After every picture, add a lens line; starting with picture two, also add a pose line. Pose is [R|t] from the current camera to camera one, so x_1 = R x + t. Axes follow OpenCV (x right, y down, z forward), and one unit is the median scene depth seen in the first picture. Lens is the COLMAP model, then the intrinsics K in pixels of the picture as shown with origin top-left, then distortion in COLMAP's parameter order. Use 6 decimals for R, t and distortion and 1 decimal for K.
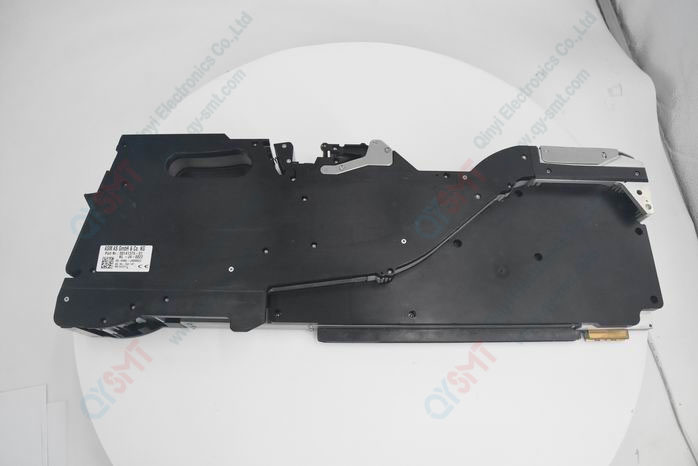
lens RADIAL K [[486.6, 0, 349.0], [0, 486.6, 233.0], [0, 0, 1]] dist [-0.082589, 0.000641]
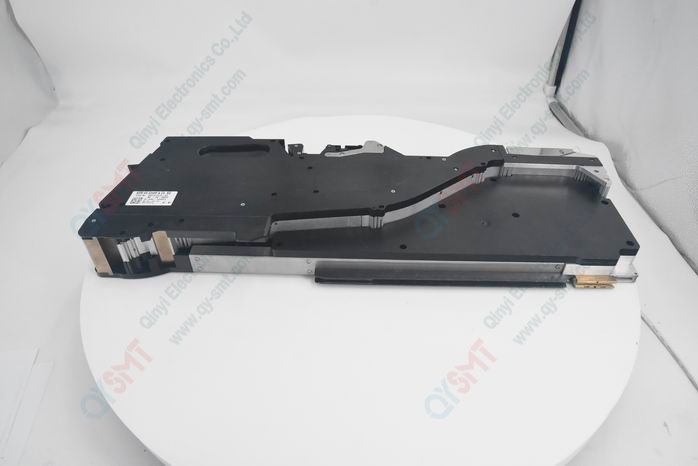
lens RADIAL K [[483.1, 0, 353.3], [0, 483.1, 233.4], [0, 0, 1]] dist [-0.076449, 0.001635]
pose [[0.999668, 0.002918, -0.025613, 0.044913], [-0.014726, 0.880148, -0.474472, 0.614425], [0.021159, 0.474691, 0.879898, 0.030260]]
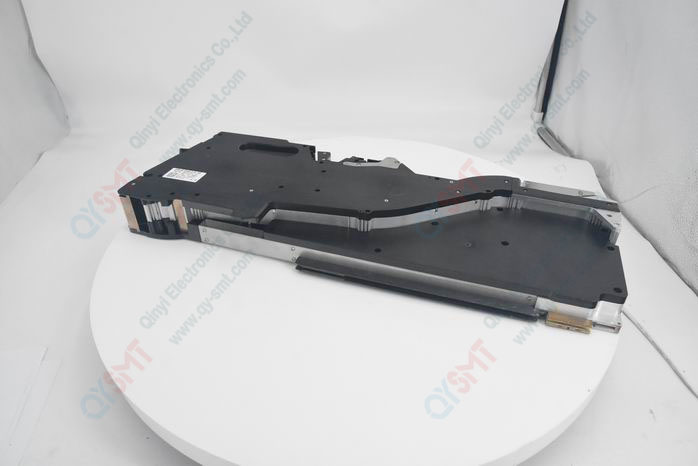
lens RADIAL K [[483.1, 0, 353.3], [0, 483.1, 233.4], [0, 0, 1]] dist [-0.076449, 0.001635]
pose [[0.947421, 0.165170, -0.274065, 0.358190], [-0.289797, 0.806068, -0.516015, 0.691298], [0.135685, 0.568307, 0.811552, 0.046621]]
